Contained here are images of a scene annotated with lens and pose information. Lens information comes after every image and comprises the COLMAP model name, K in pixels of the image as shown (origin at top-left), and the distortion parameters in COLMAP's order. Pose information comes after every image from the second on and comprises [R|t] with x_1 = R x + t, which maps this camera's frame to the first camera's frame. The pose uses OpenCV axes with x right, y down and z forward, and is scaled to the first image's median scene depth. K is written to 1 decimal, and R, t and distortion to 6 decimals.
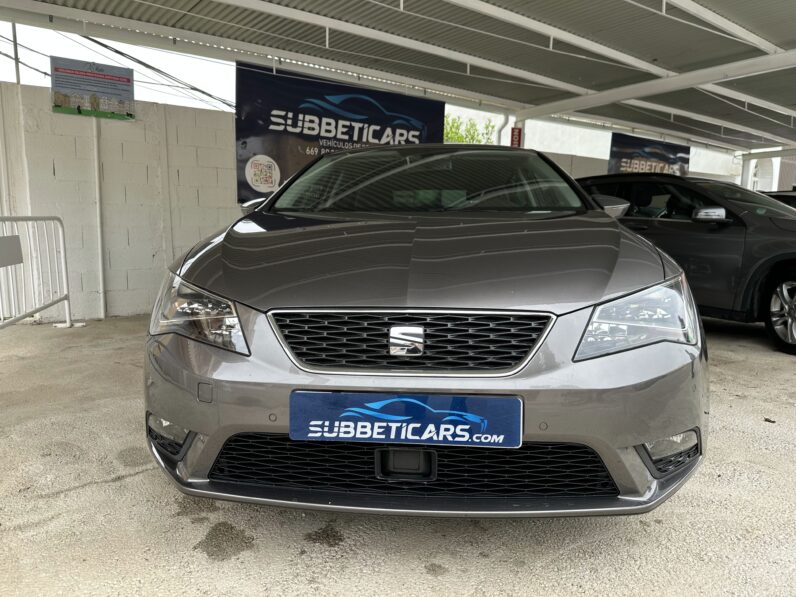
lens RADIAL K [[563.8, 0, 398.0], [0, 563.8, 298.5], [0, 0, 1]] dist [0.000702, -0.004020]
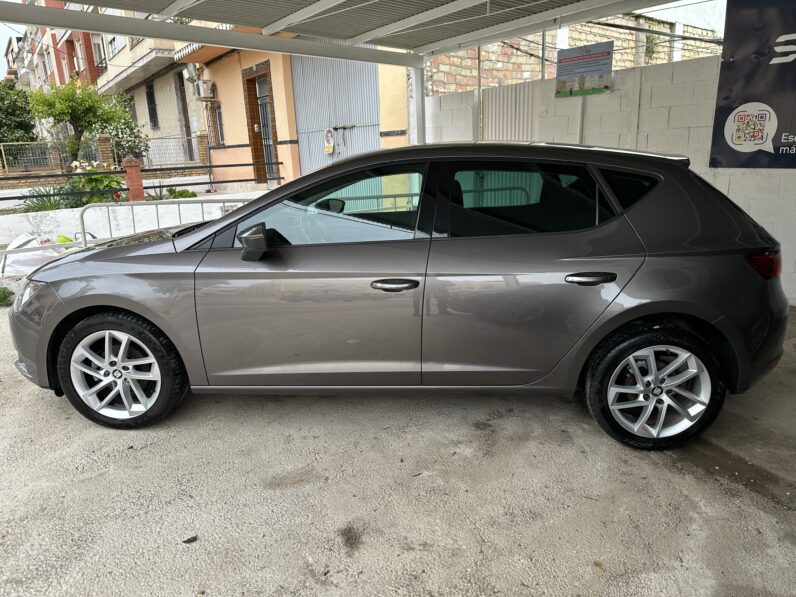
lens RADIAL K [[563.8, 0, 398.0], [0, 563.8, 298.5], [0, 0, 1]] dist [0.000702, -0.004020]
pose [[0.061249, 0.222264, -0.973061, 0.626220], [-0.105313, 0.970889, 0.215139, -0.131421], [0.992551, 0.089299, 0.082873, 0.575977]]
